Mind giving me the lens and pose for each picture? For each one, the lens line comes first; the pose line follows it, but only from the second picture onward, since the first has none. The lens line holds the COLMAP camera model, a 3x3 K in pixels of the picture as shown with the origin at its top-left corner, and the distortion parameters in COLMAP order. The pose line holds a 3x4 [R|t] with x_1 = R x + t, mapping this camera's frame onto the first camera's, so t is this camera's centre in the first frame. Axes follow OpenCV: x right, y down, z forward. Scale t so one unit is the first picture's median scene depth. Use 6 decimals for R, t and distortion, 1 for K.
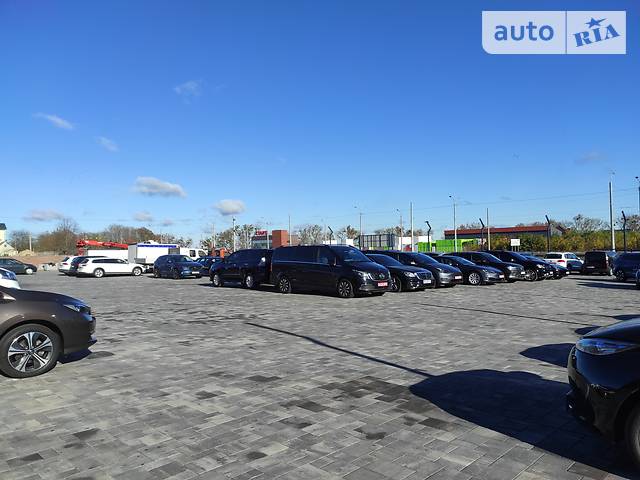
lens RADIAL K [[455.0, 0, 320.0], [0, 455.0, 240.0], [0, 0, 1]] dist [0.037596, -0.032271]
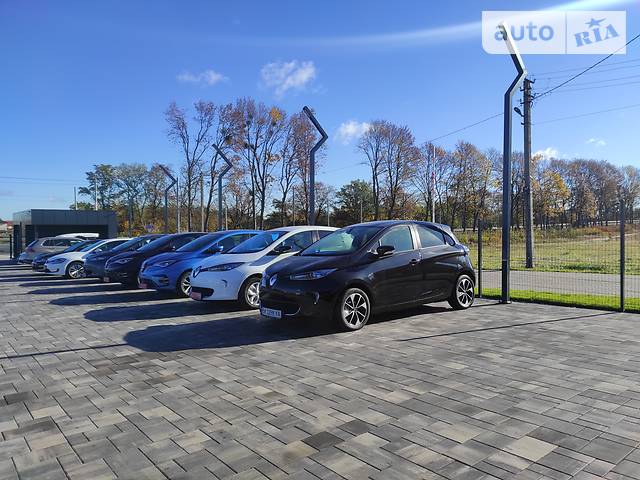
lens RADIAL K [[455.0, 0, 320.0], [0, 455.0, 240.0], [0, 0, 1]] dist [0.037596, -0.032271]
pose [[0.150365, -0.013498, 0.988538, -0.958200], [-0.025305, 0.999527, 0.017497, 0.038993], [-0.988307, -0.027646, 0.149952, 0.536294]]
